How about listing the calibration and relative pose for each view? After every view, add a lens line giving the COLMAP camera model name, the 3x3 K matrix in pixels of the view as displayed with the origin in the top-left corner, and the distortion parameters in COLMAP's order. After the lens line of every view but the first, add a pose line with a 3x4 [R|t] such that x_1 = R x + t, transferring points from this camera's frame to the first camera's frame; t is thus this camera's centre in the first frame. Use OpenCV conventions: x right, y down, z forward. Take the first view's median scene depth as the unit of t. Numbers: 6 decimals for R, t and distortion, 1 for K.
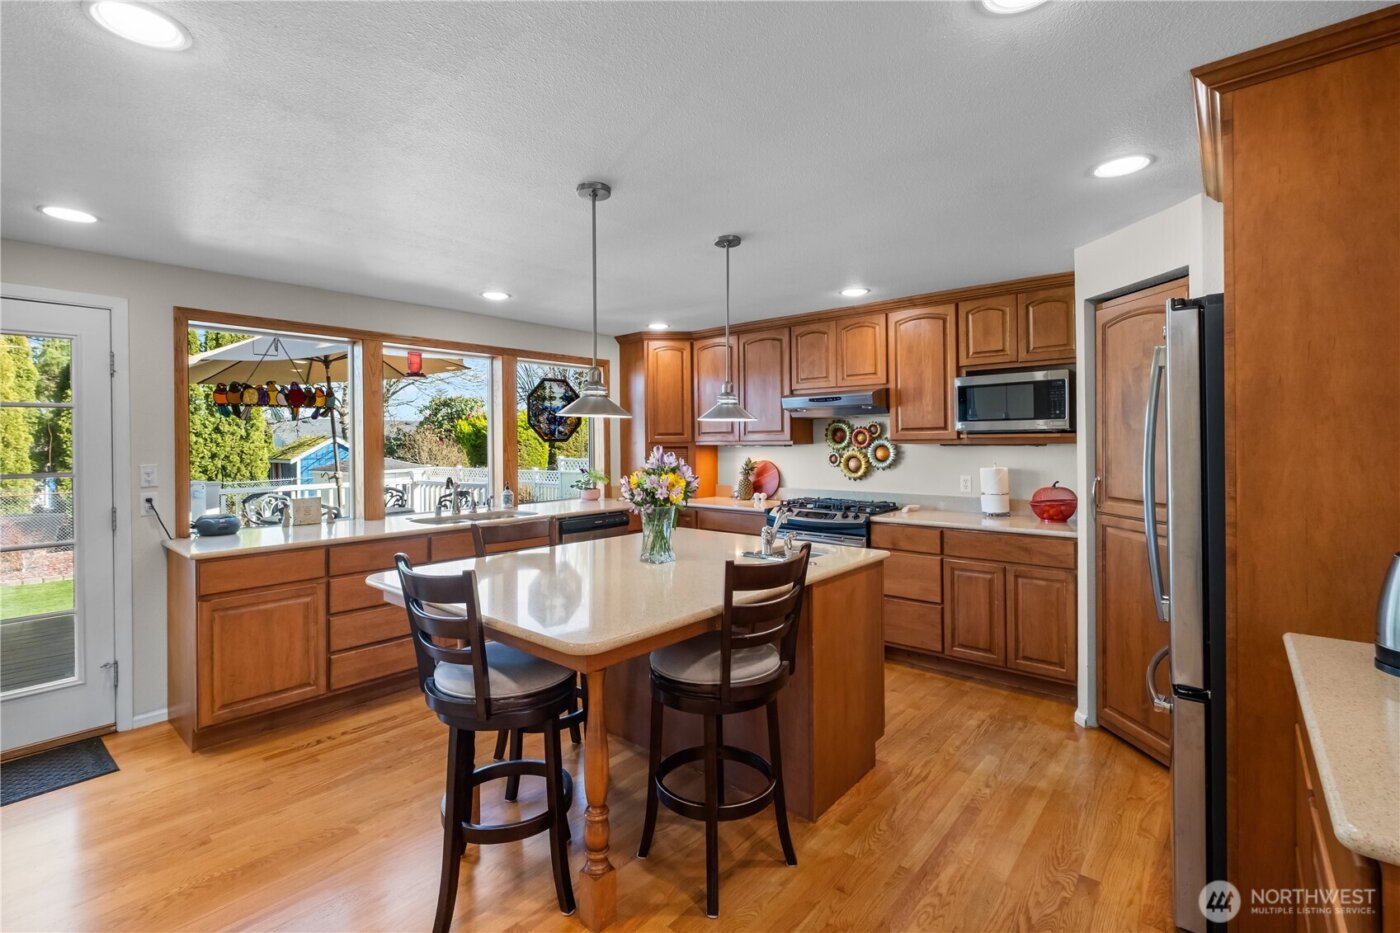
lens RADIAL K [[625.7, 0, 699.0], [0, 625.7, 450.8], [0, 0, 1]] dist [-0.003391, -0.000577]
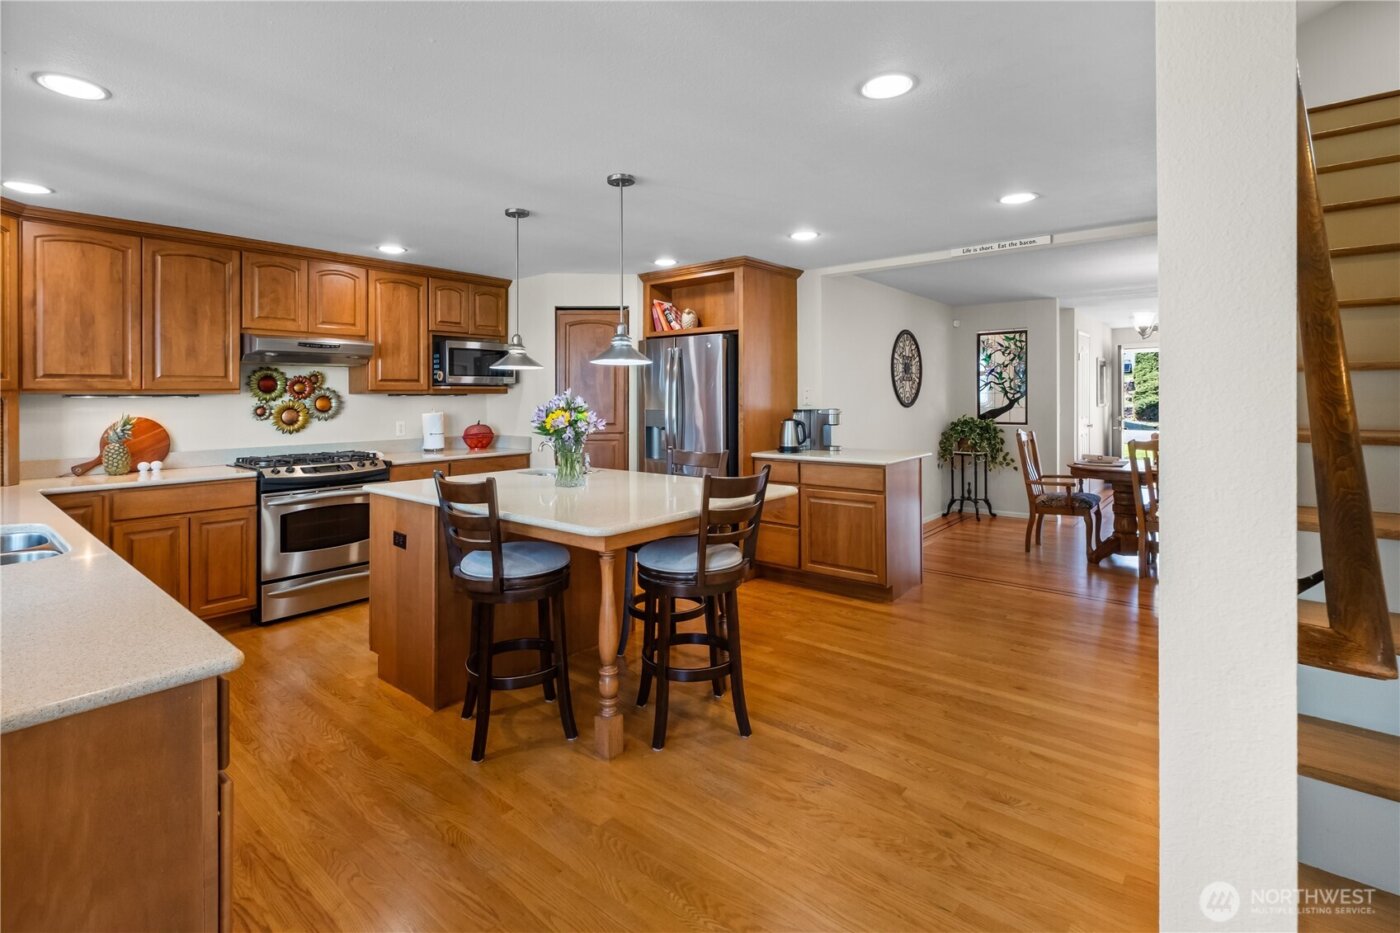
lens RADIAL K [[625.7, 0, 699.0], [0, 625.7, 450.8], [0, 0, 1]] dist [-0.003391, -0.000577]
pose [[-0.028507, -0.079835, 0.996400, -0.773289], [0.021789, 0.996519, 0.080468, 0.012608], [-0.999356, 0.024004, -0.026668, 0.468109]]
